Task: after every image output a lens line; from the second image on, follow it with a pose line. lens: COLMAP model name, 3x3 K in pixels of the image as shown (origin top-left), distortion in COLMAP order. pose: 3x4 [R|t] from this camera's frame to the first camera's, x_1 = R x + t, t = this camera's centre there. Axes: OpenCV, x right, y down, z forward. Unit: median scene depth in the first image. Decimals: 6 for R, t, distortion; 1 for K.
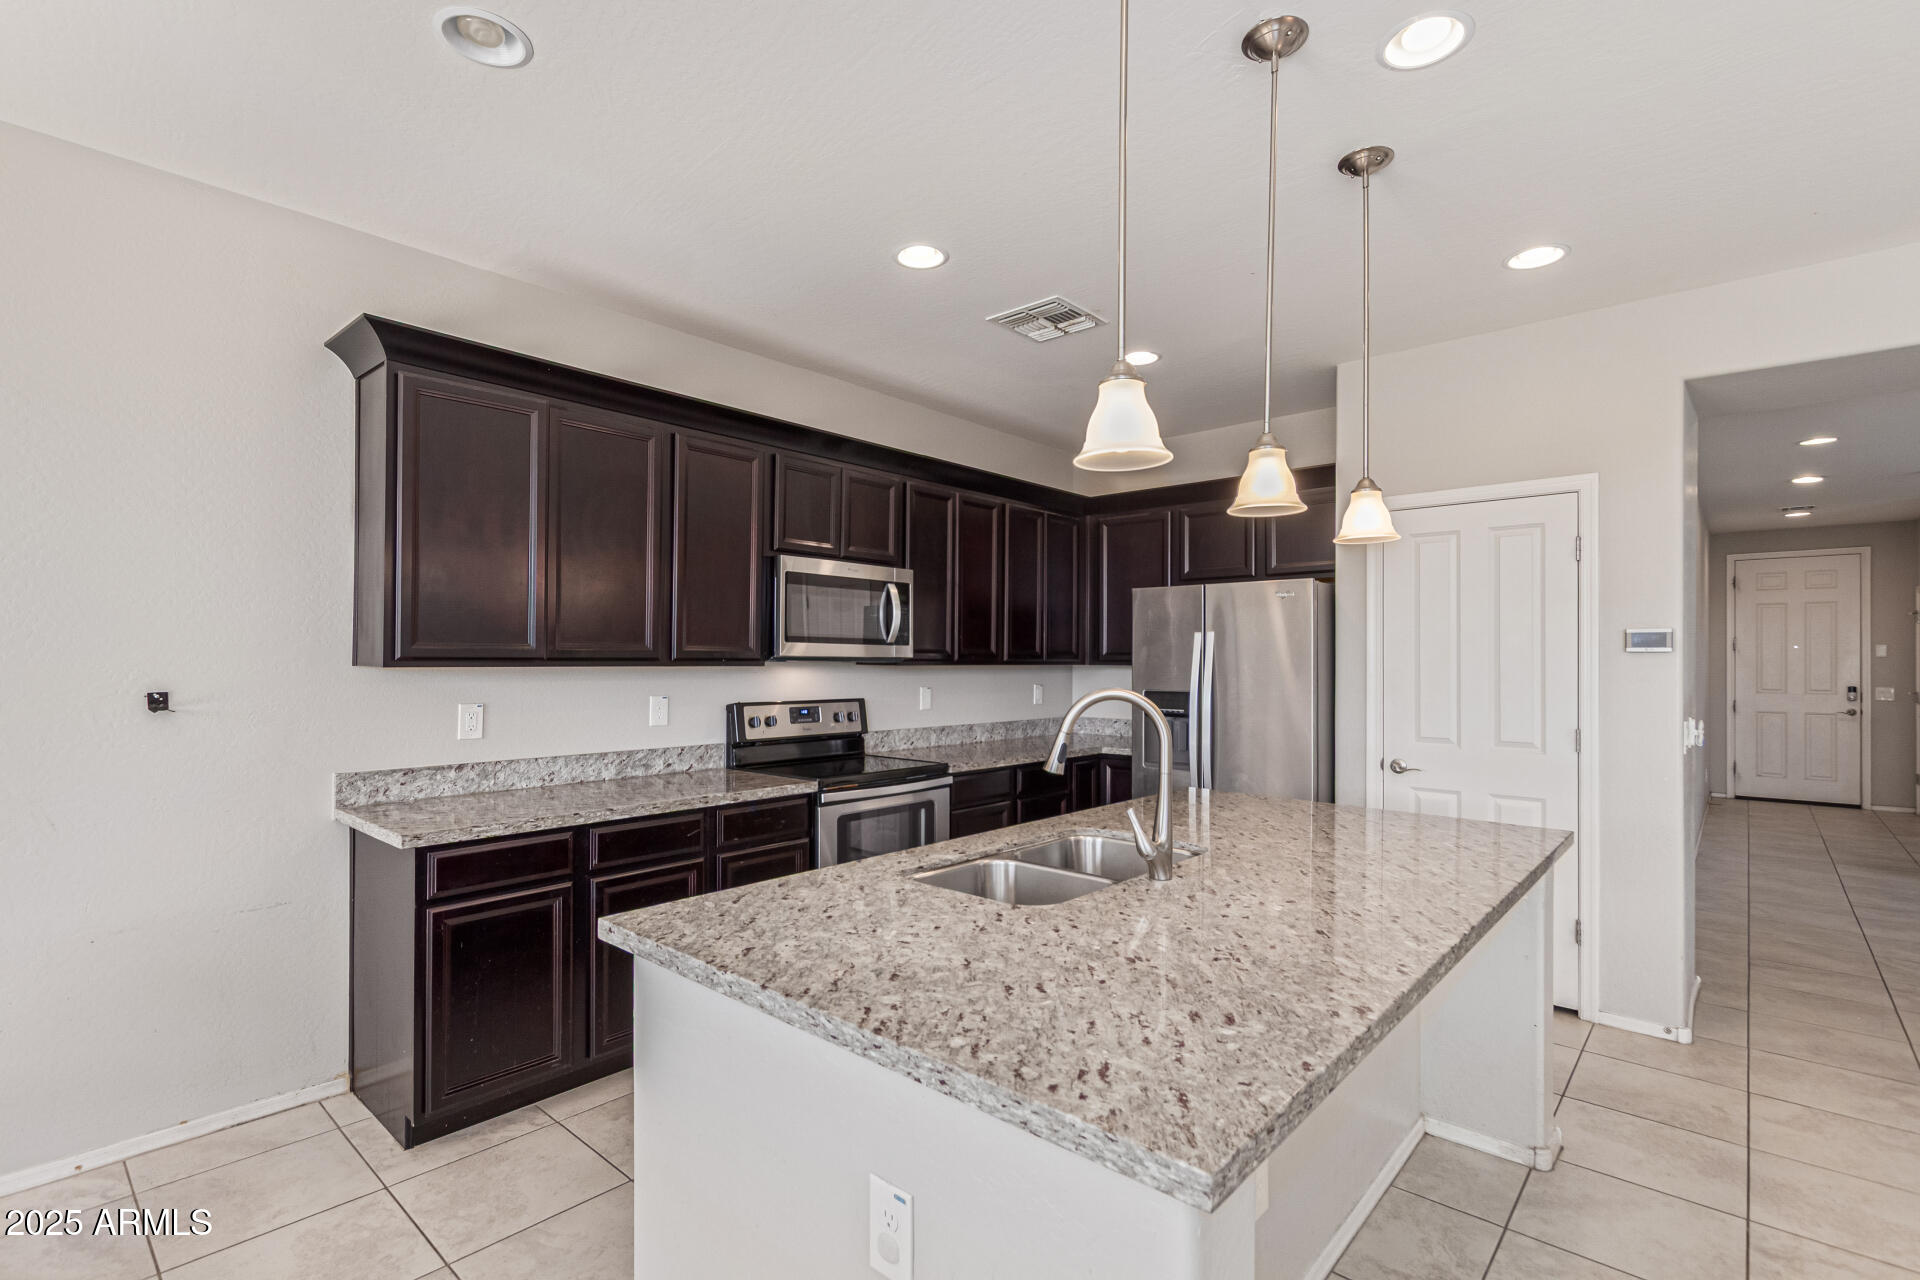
lens RADIAL K [[884.8, 0, 959.3], [0, 884.8, 651.9], [0, 0, 1]] dist [-0.002939, -0.000272]
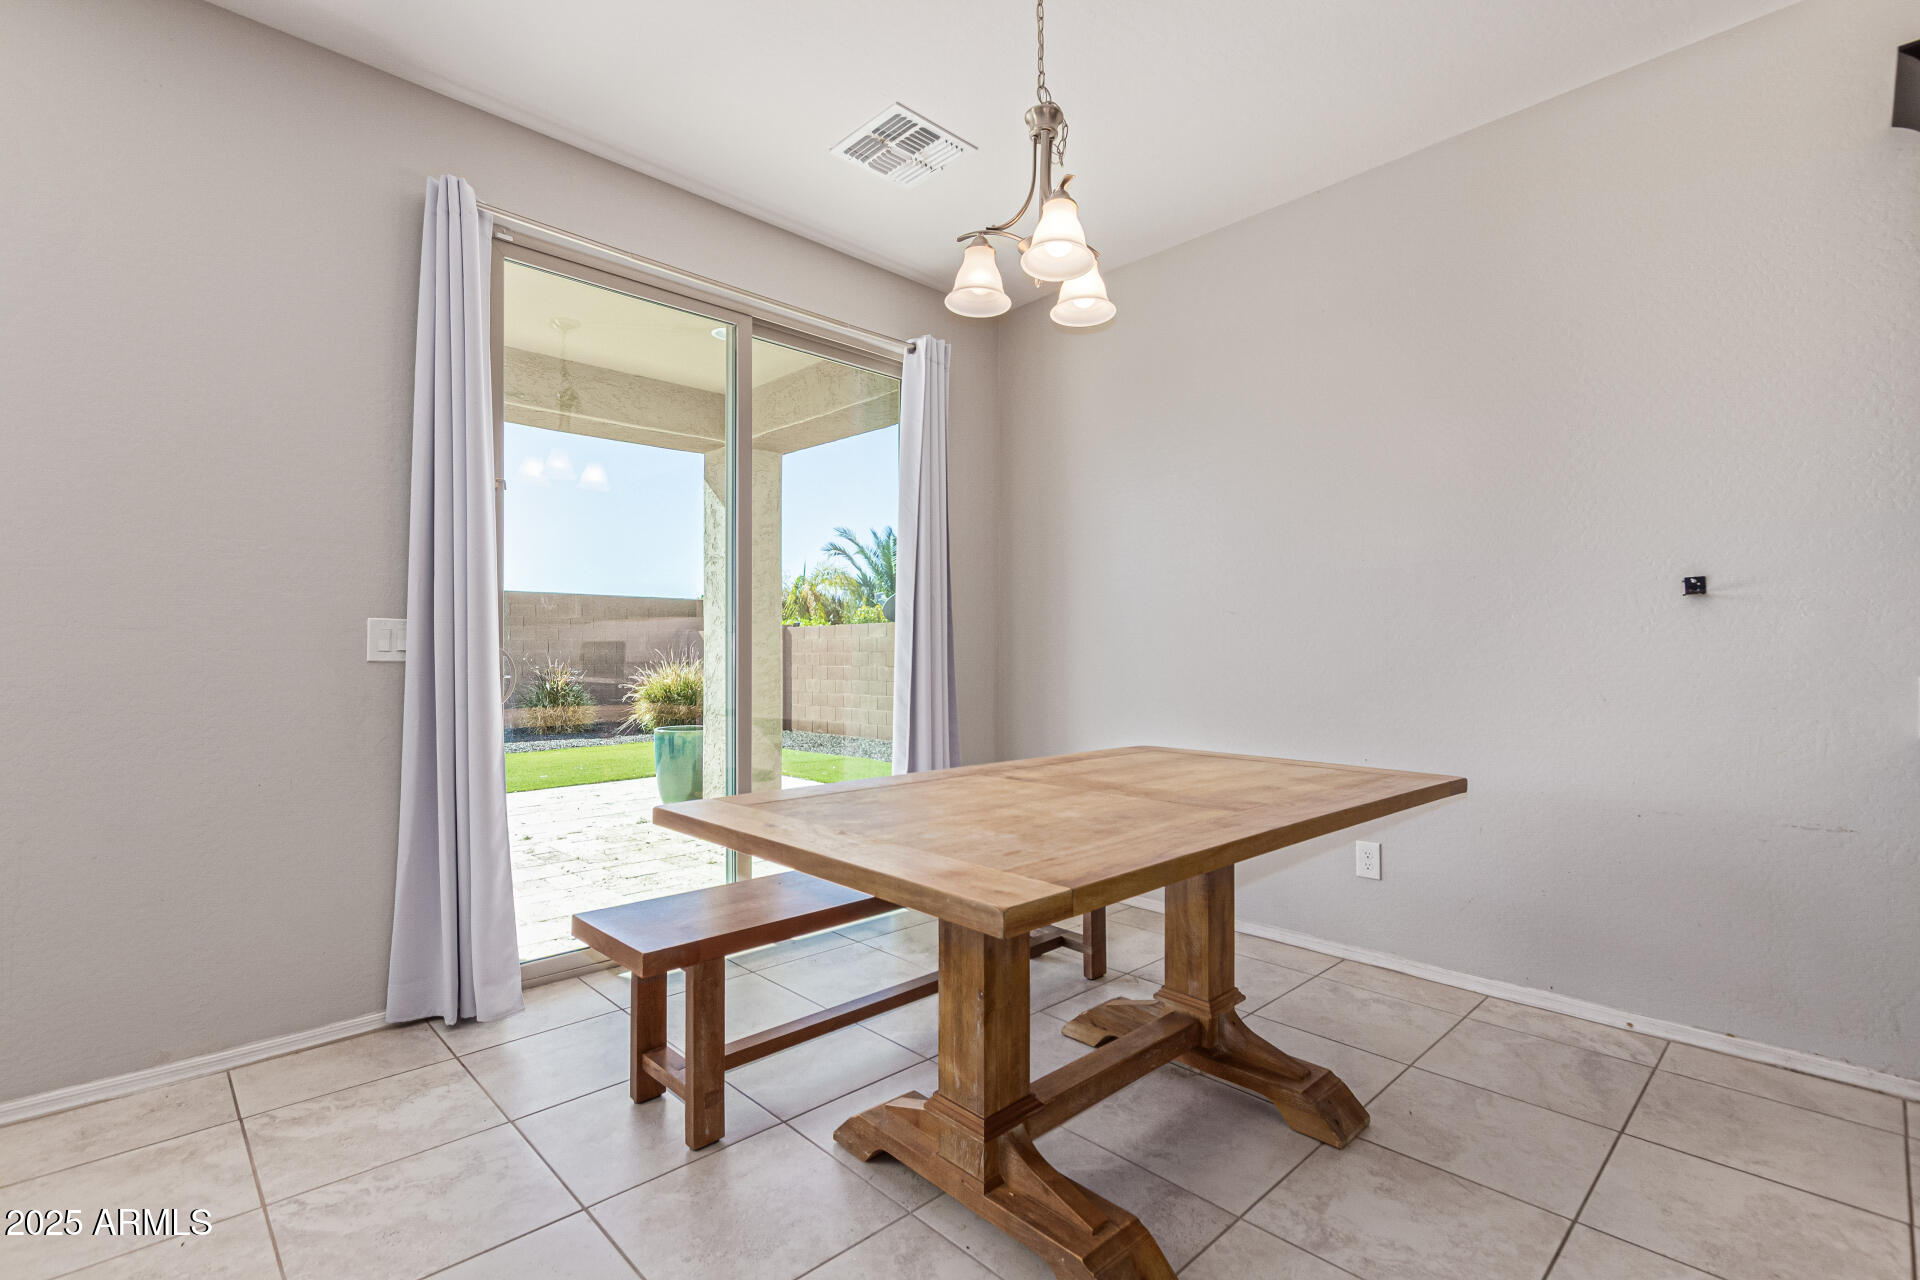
lens RADIAL K [[884.8, 0, 958.8], [0, 884.8, 642.6], [0, 0, 1]] dist [-0.002939, -0.000272]
pose [[-0.076738, -0.013782, -0.996956, 0.125581], [0.011009, 0.999832, -0.014669, 0.125348], [0.996991, -0.012101, -0.076573, 0.268189]]
